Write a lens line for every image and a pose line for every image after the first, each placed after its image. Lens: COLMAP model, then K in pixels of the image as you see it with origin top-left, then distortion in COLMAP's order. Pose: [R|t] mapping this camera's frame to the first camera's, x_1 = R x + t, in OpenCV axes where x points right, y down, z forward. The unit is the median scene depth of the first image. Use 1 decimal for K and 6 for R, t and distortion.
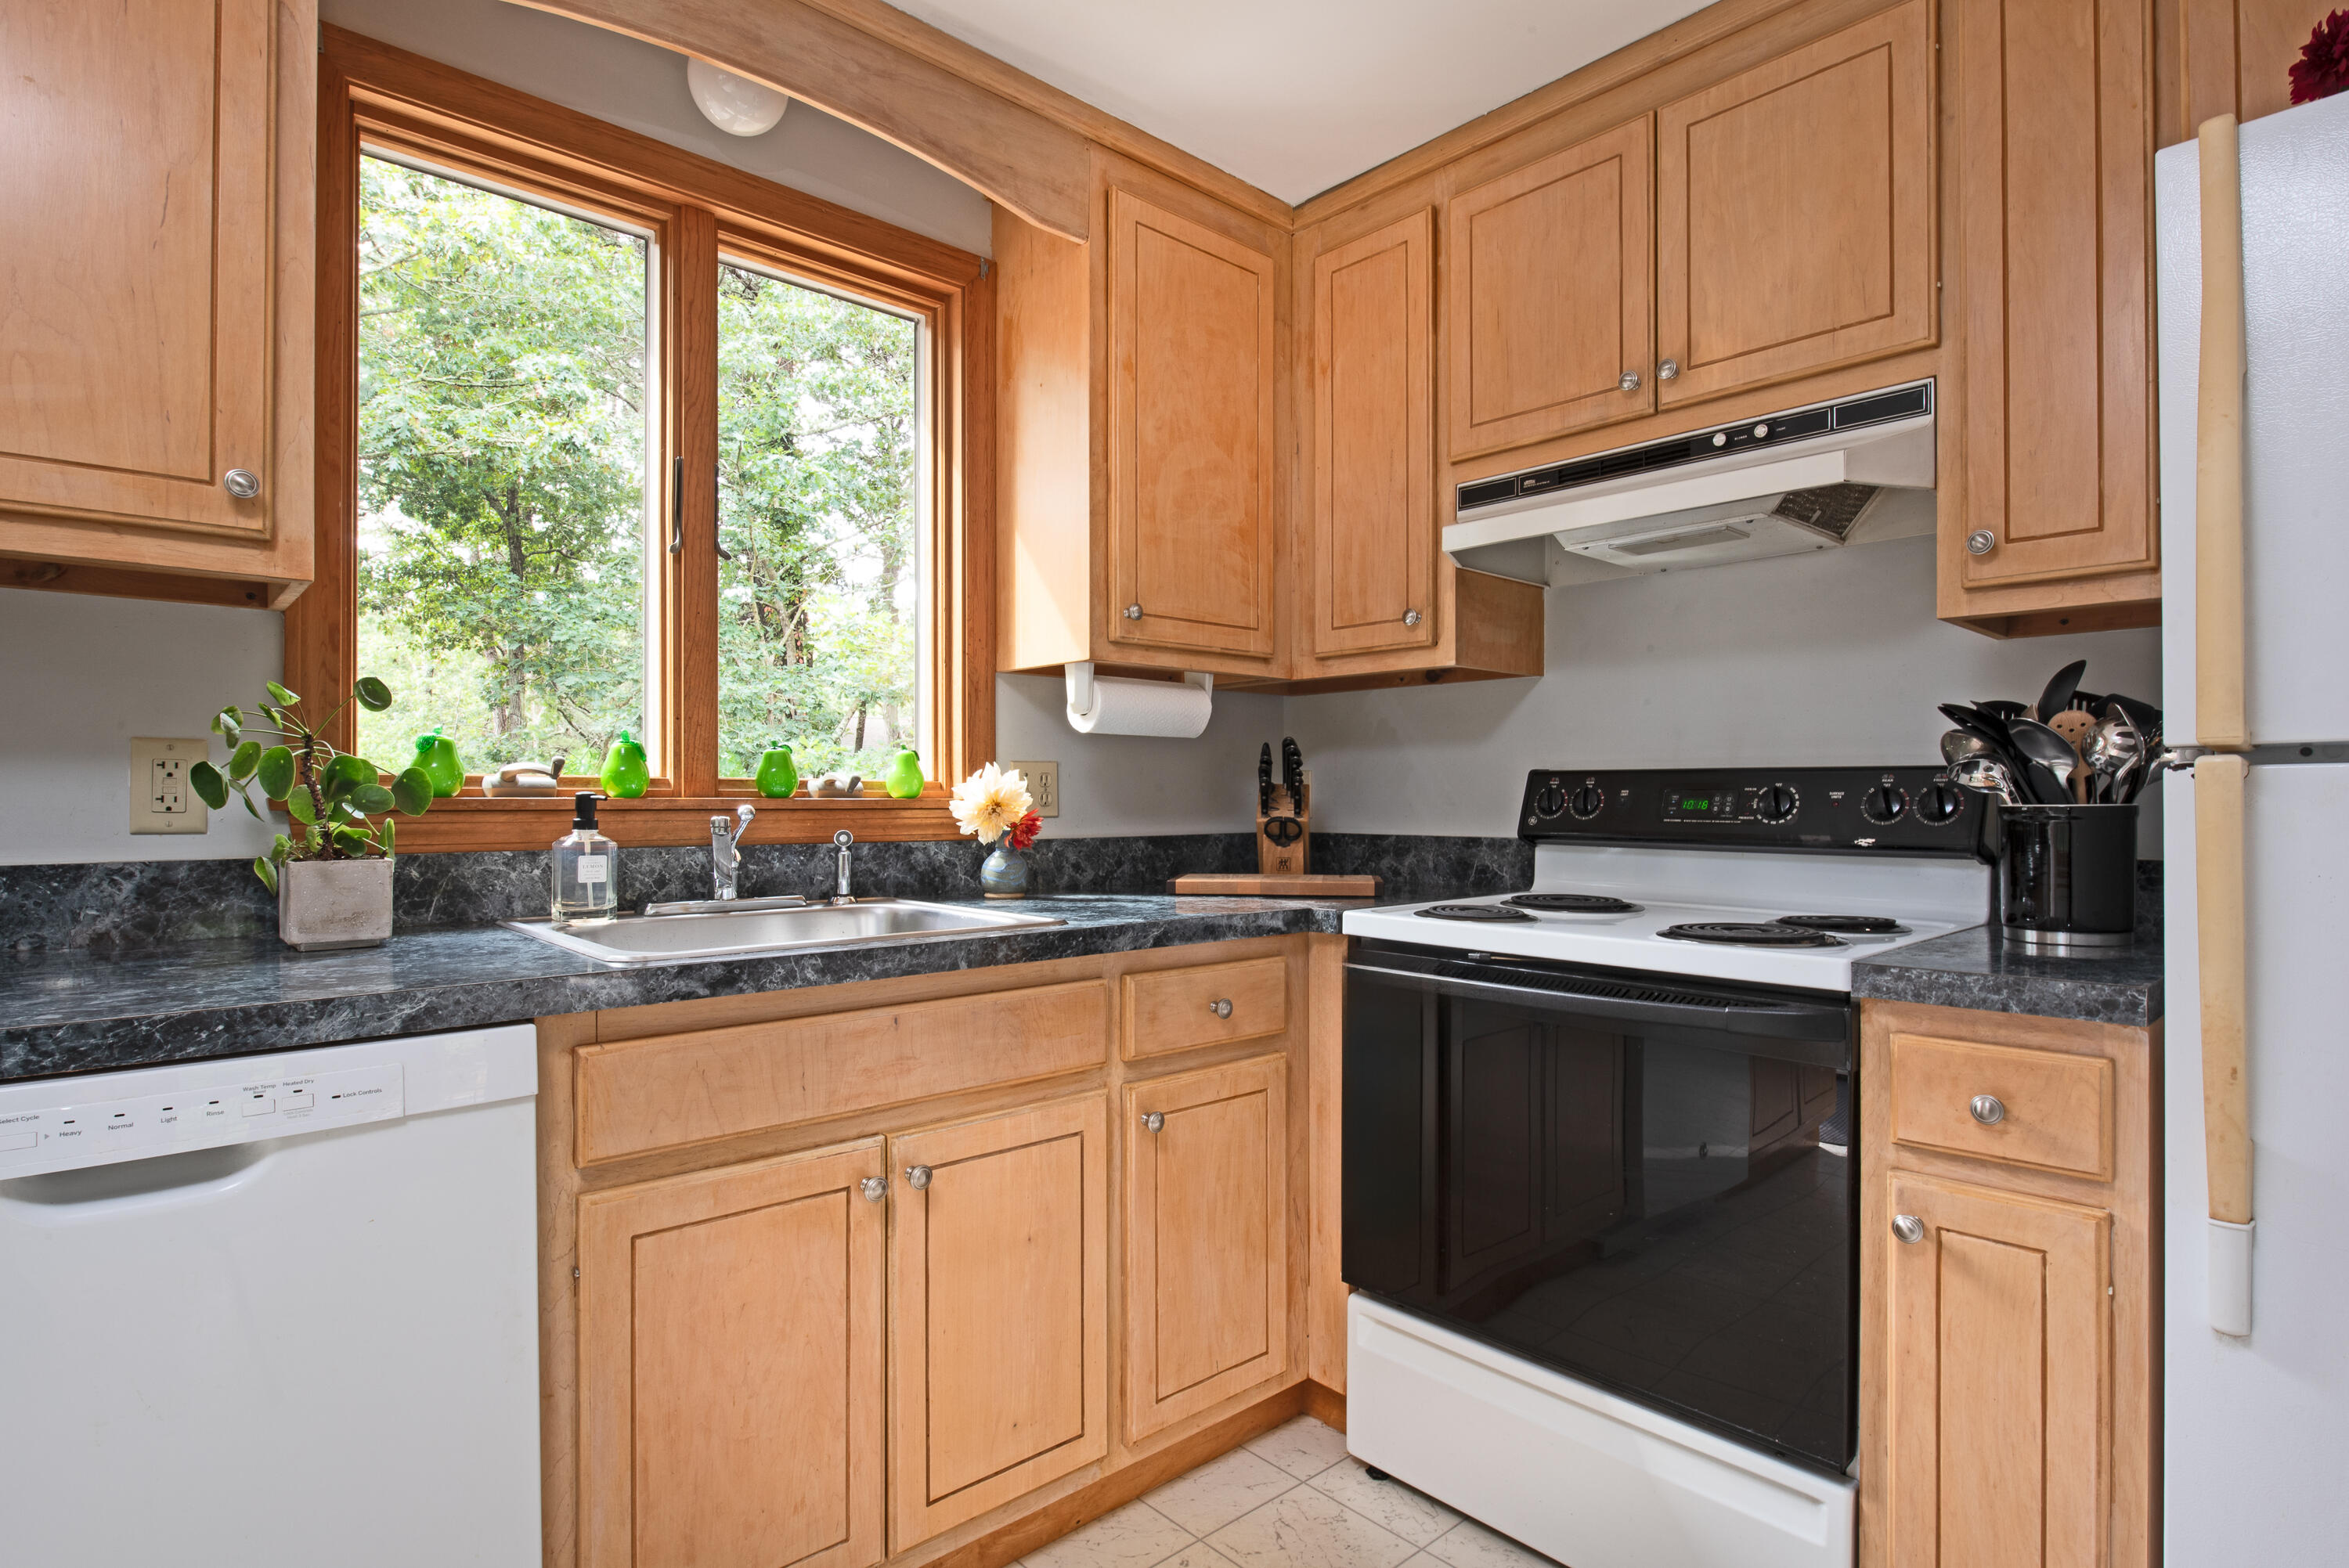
lens RADIAL K [[1209.6, 0, 1133.6], [0, 1209.6, 785.6], [0, 0, 1]] dist [-0.014384, -0.001766]
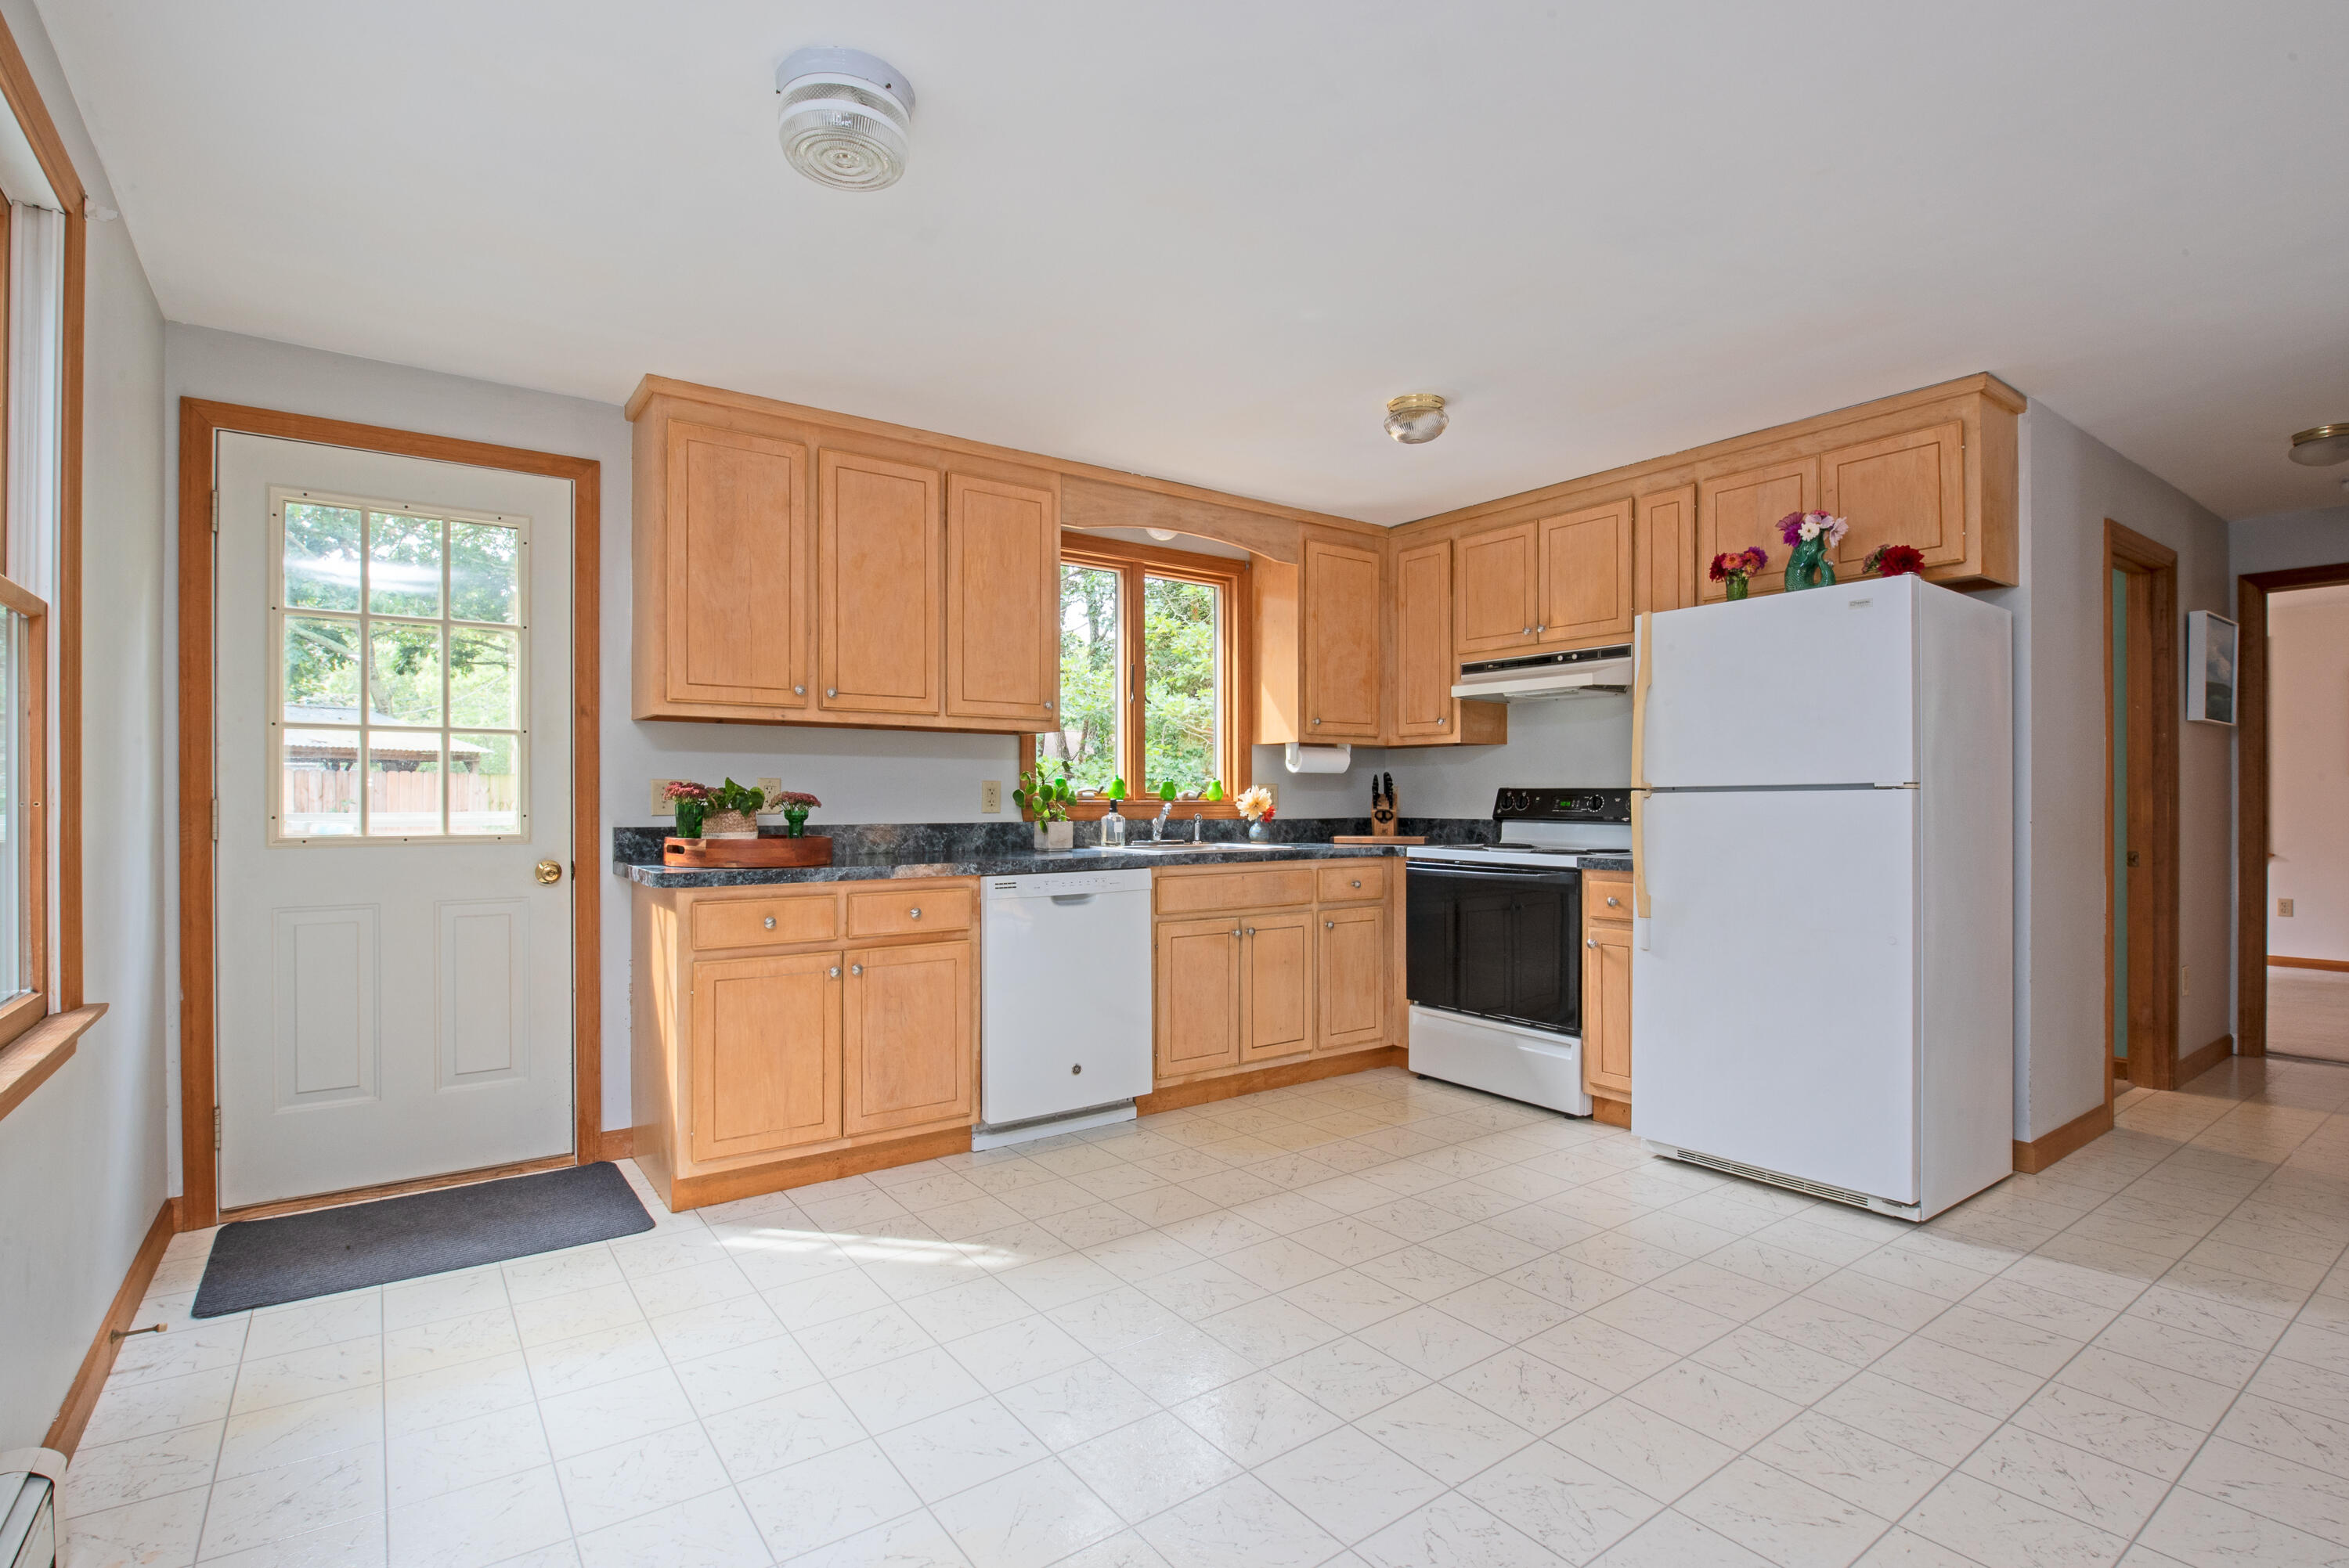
lens RADIAL K [[1085.4, 0, 1117.0], [0, 1085.4, 794.6], [0, 0, 1]] dist [-0.000697, 0.000043]
pose [[0.991297, -0.000282, -0.131643, -0.112801], [0.000949, 0.999987, 0.005006, -0.013507], [0.131639, -0.005087, 0.991285, -1.191596]]
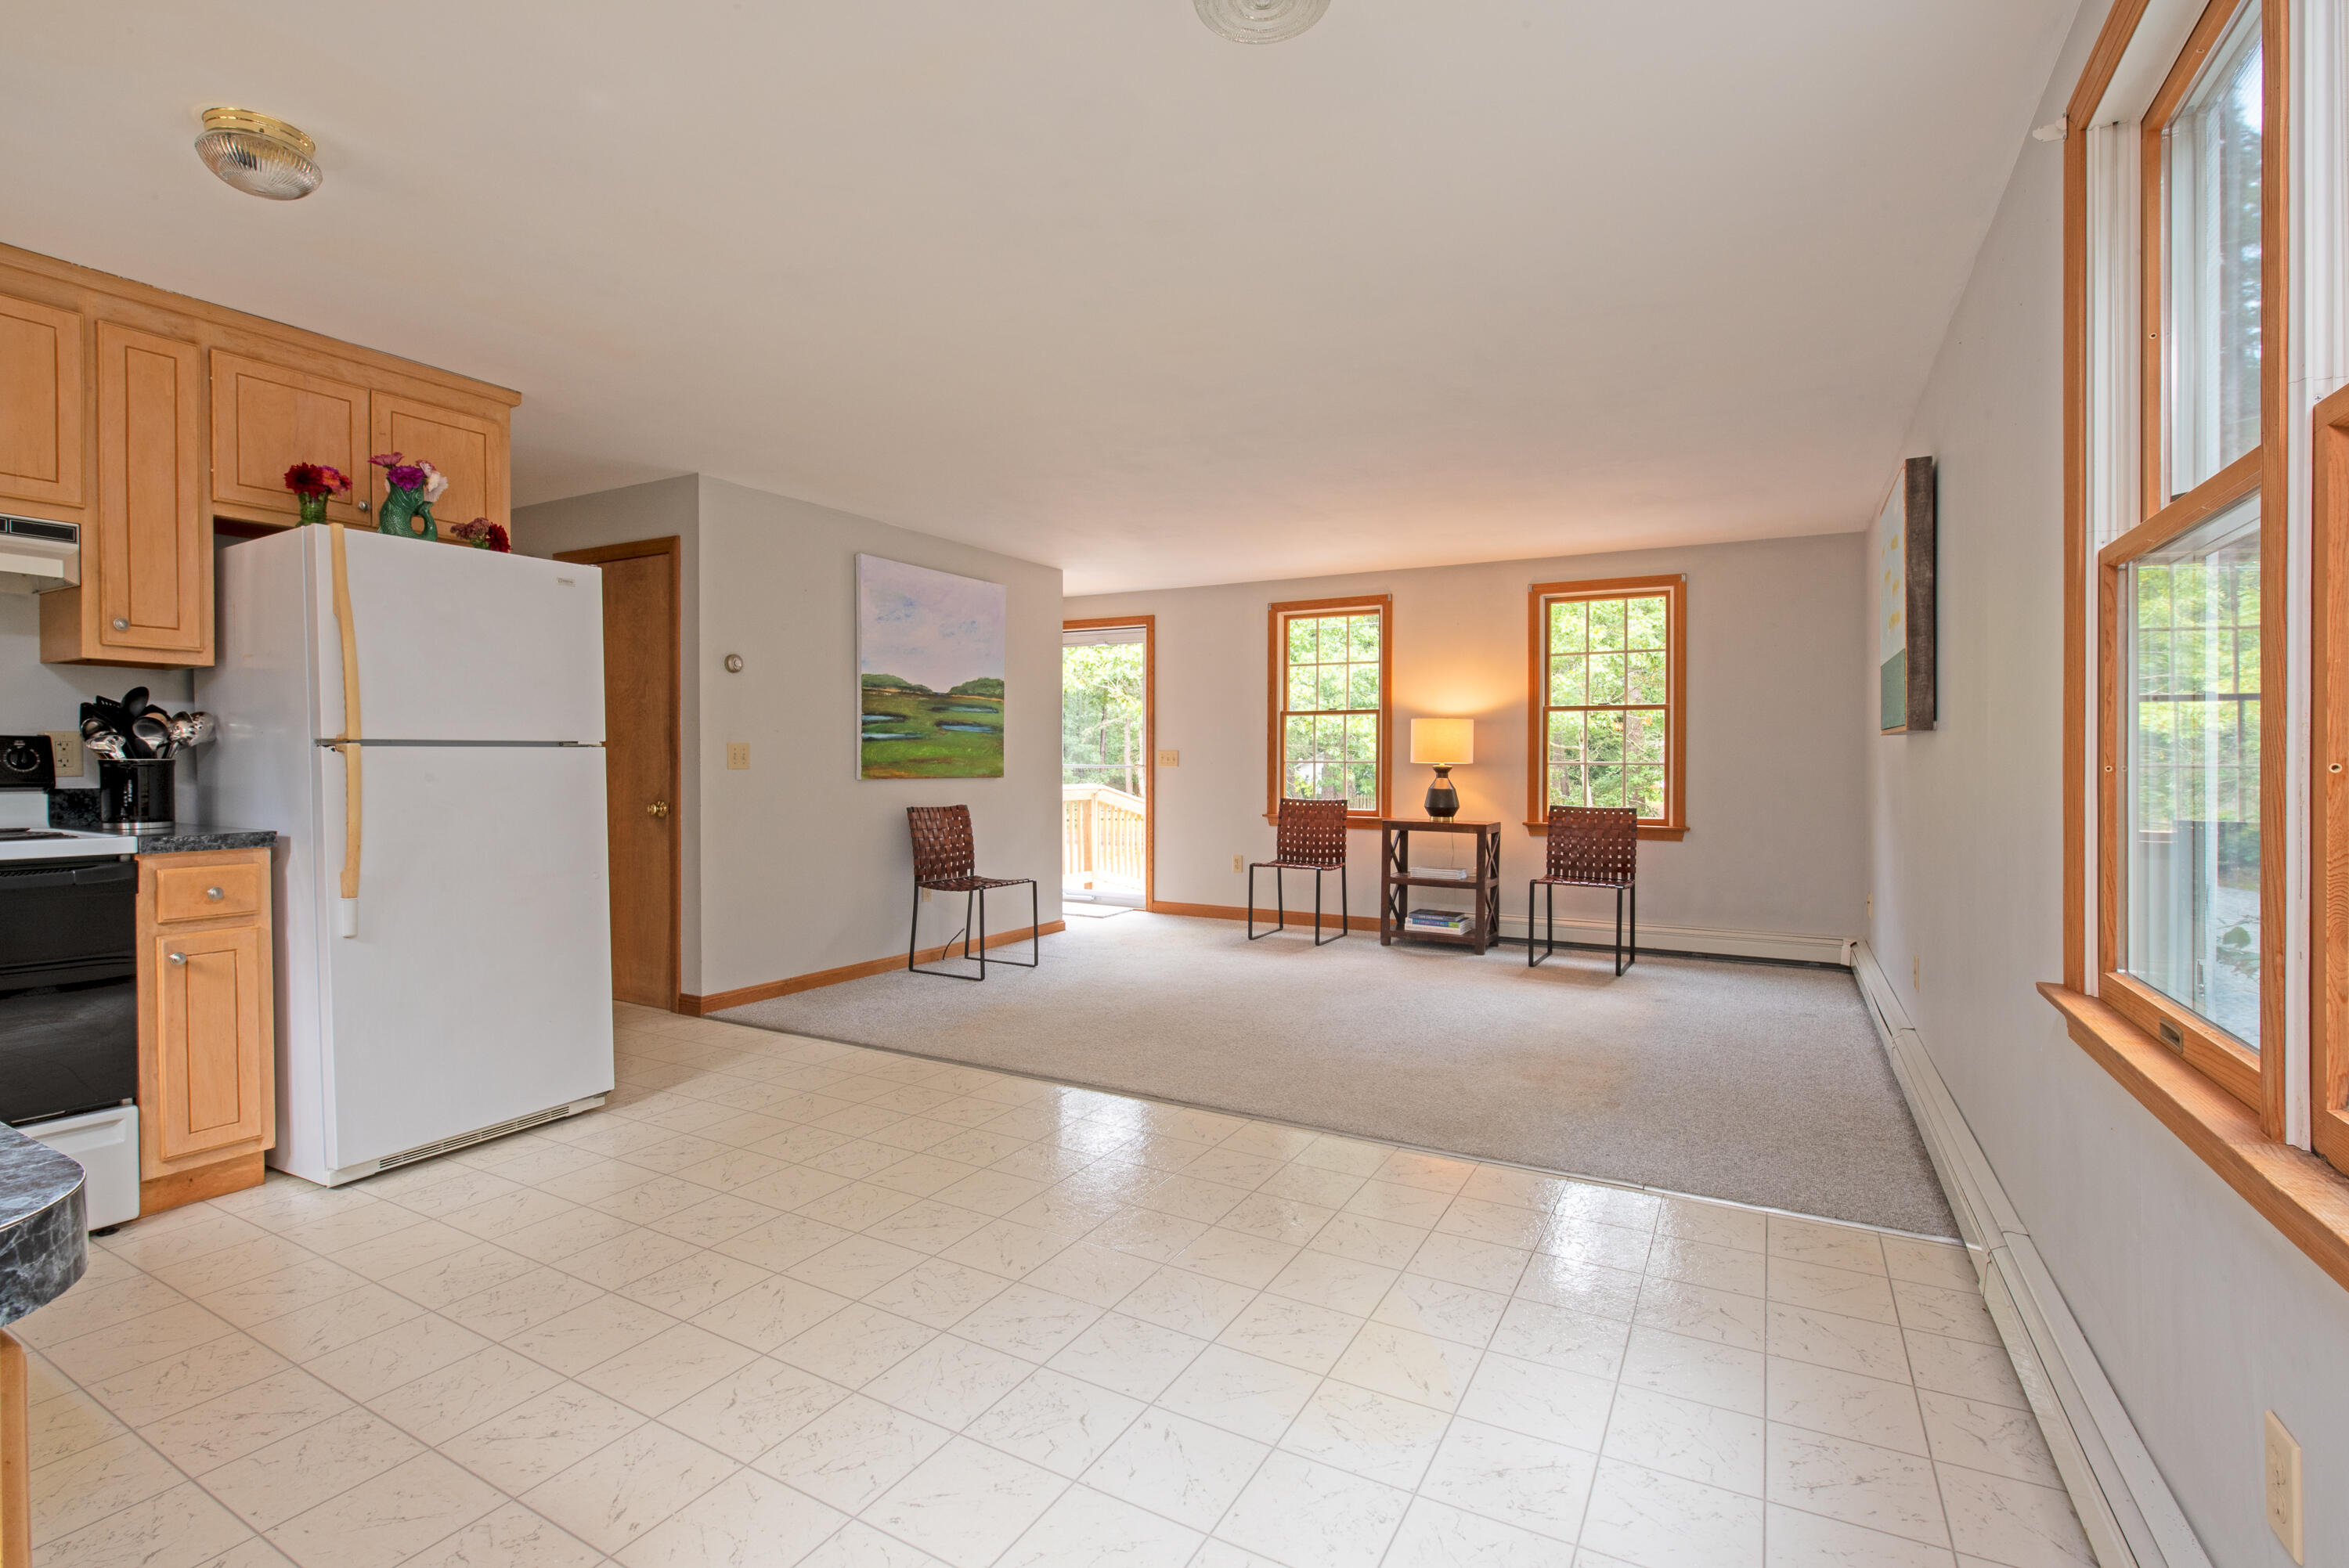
lens RADIAL K [[1119.0, 0, 1184.3], [0, 1119.0, 779.2], [0, 0, 1]] dist [-0.006660, -0.003189]
pose [[-0.331512, -0.012026, 0.943374, -1.149929], [-0.010035, 0.999907, 0.009220, 0.010345], [-0.943398, -0.006410, -0.331602, -0.018297]]
